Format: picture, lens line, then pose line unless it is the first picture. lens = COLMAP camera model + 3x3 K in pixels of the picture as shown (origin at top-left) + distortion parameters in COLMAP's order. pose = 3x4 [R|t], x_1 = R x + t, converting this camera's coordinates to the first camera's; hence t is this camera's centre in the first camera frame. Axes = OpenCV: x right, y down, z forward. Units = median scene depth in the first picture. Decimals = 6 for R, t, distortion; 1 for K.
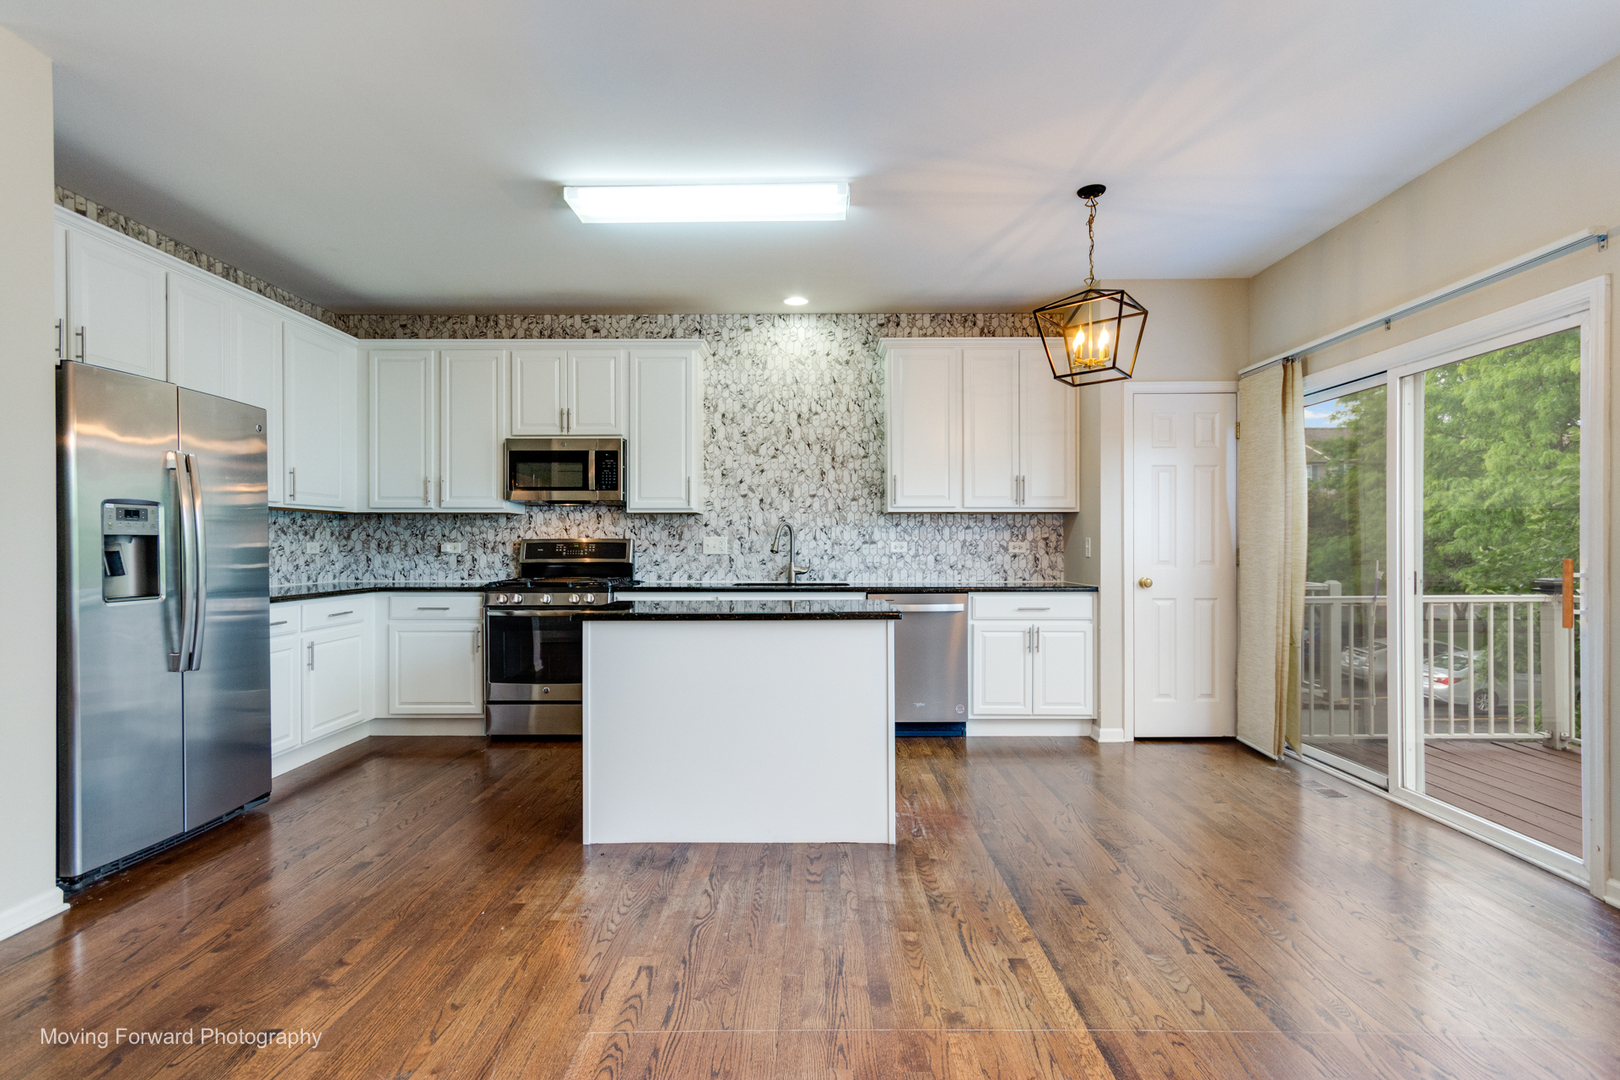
lens RADIAL K [[761.8, 0, 807.4], [0, 761.8, 544.3], [0, 0, 1]] dist [0.000310, 0.009191]
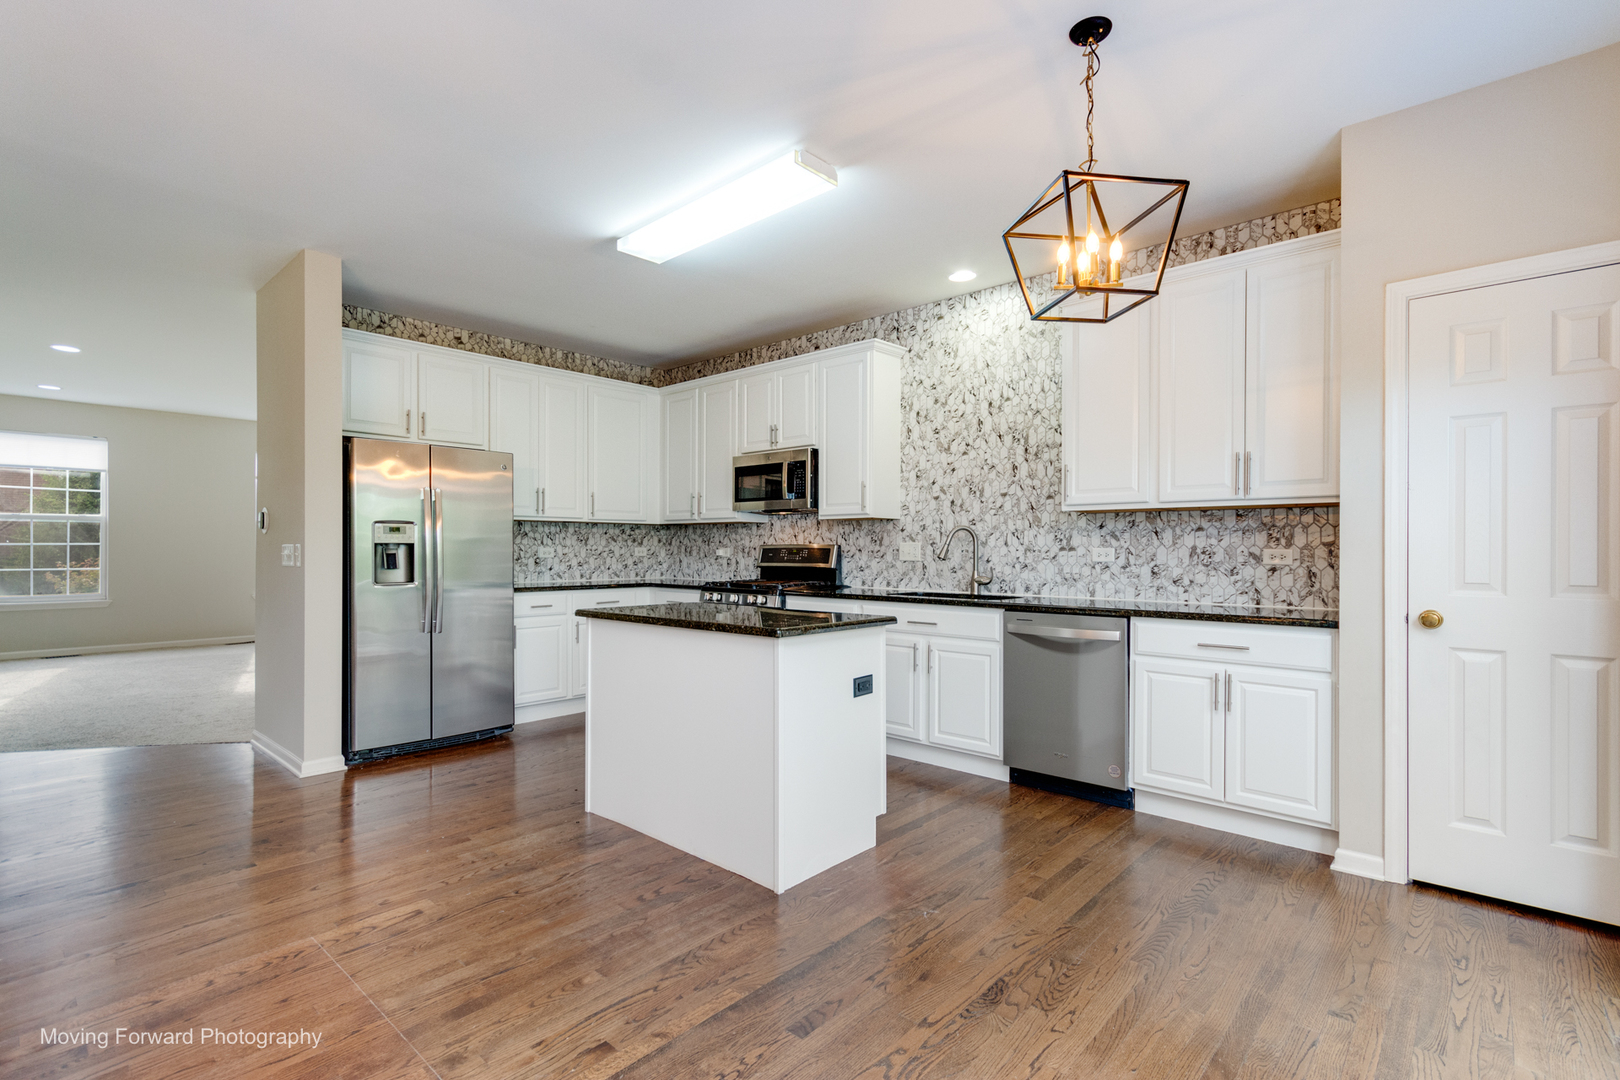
lens RADIAL K [[750.4, 0, 809.9], [0, 750.4, 548.1], [0, 0, 1]] dist [0.003977, 0.000966]
pose [[0.747934, 0.002504, -0.663768, 0.408272], [-0.003160, 0.999995, 0.000213, -0.002550], [0.663765, 0.001938, 0.747938, 0.216787]]
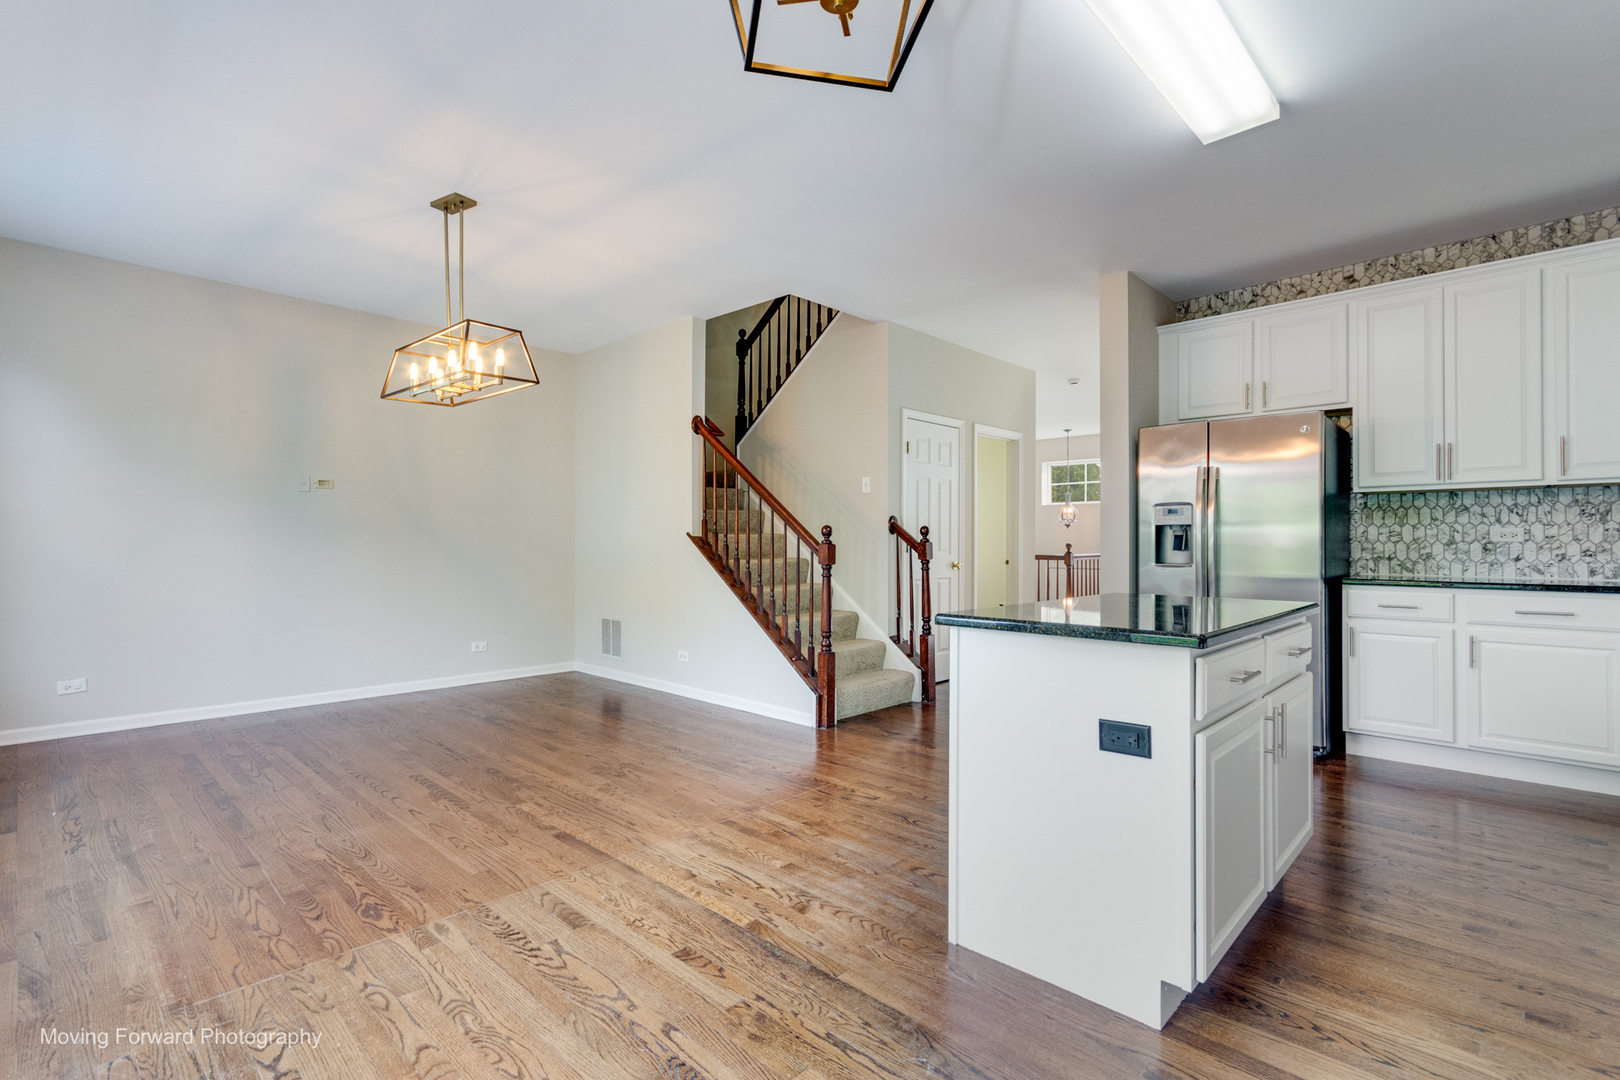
lens RADIAL K [[750.4, 0, 809.9], [0, 750.4, 548.1], [0, 0, 1]] dist [0.003977, 0.000966]
pose [[-0.681775, 0.006722, -0.731531, 0.409073], [0.001919, 0.999971, 0.007400, 0.012027], [0.731559, 0.003641, -0.681768, 0.792051]]
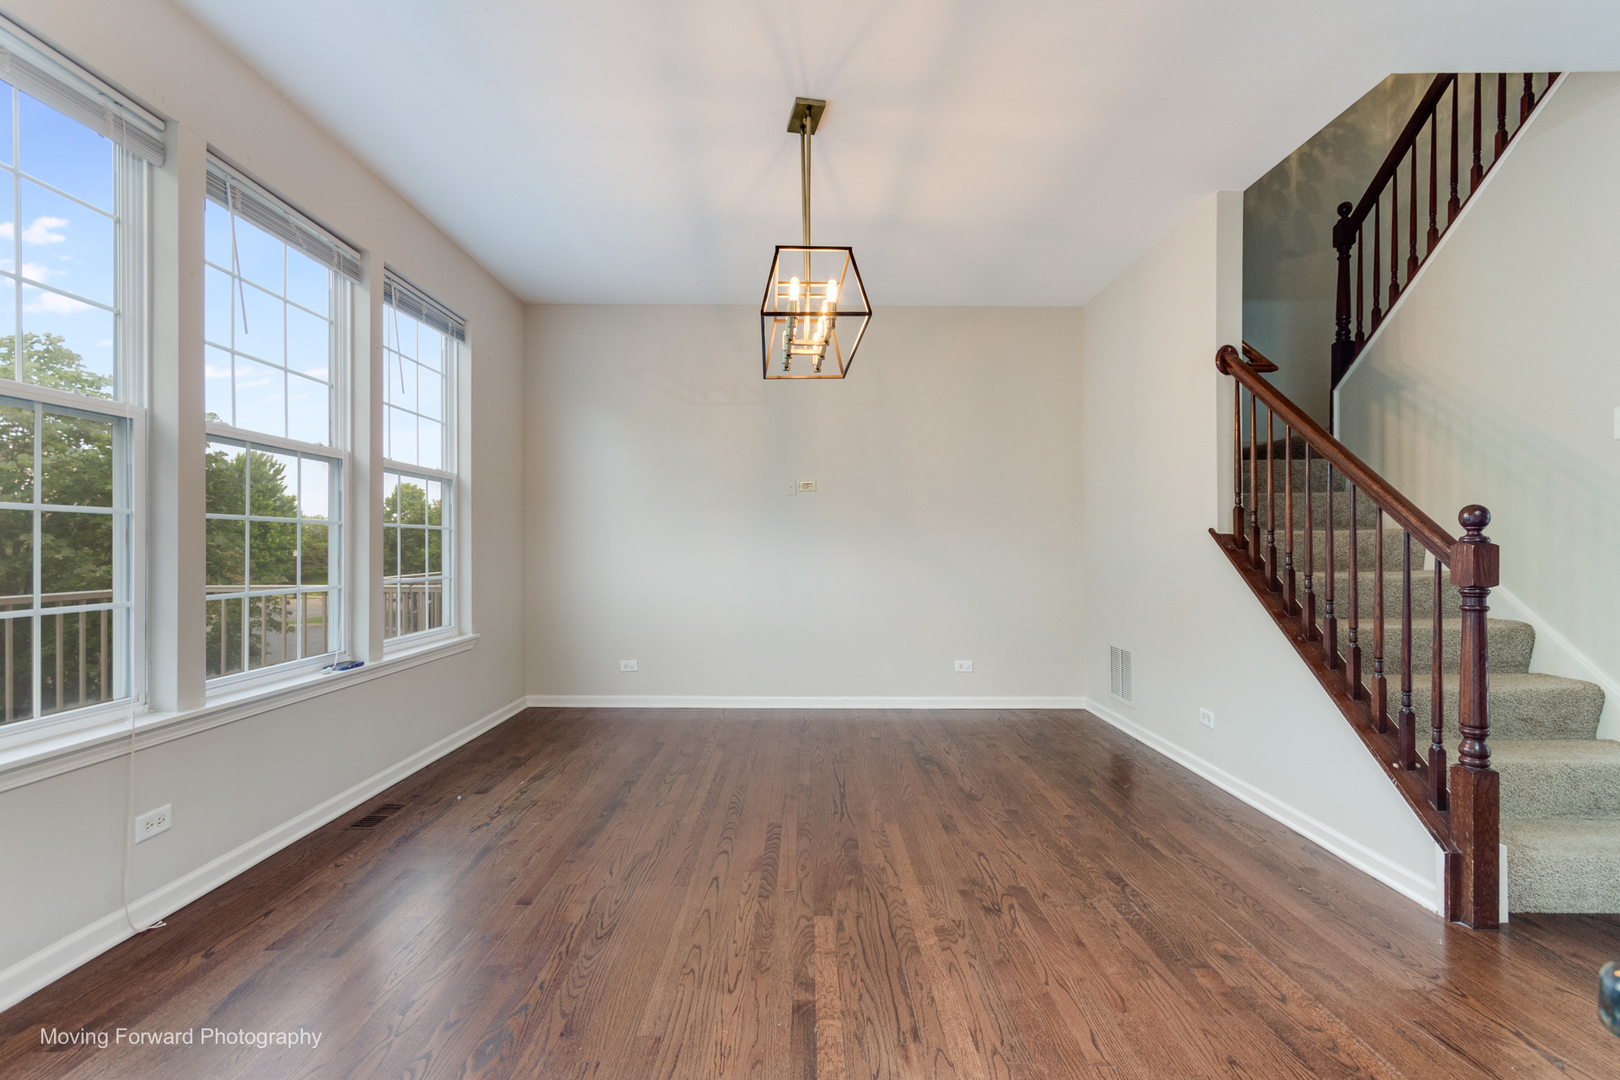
lens RADIAL K [[745.4, 0, 806.8], [0, 745.4, 550.9], [0, 0, 1]] dist [0.004299, 0.000665]
pose [[-0.999939, 0.002588, -0.010773, 0.136280], [0.002586, 0.999997, 0.000220, 0.016853], [0.010774, 0.000192, -0.999942, 0.626883]]
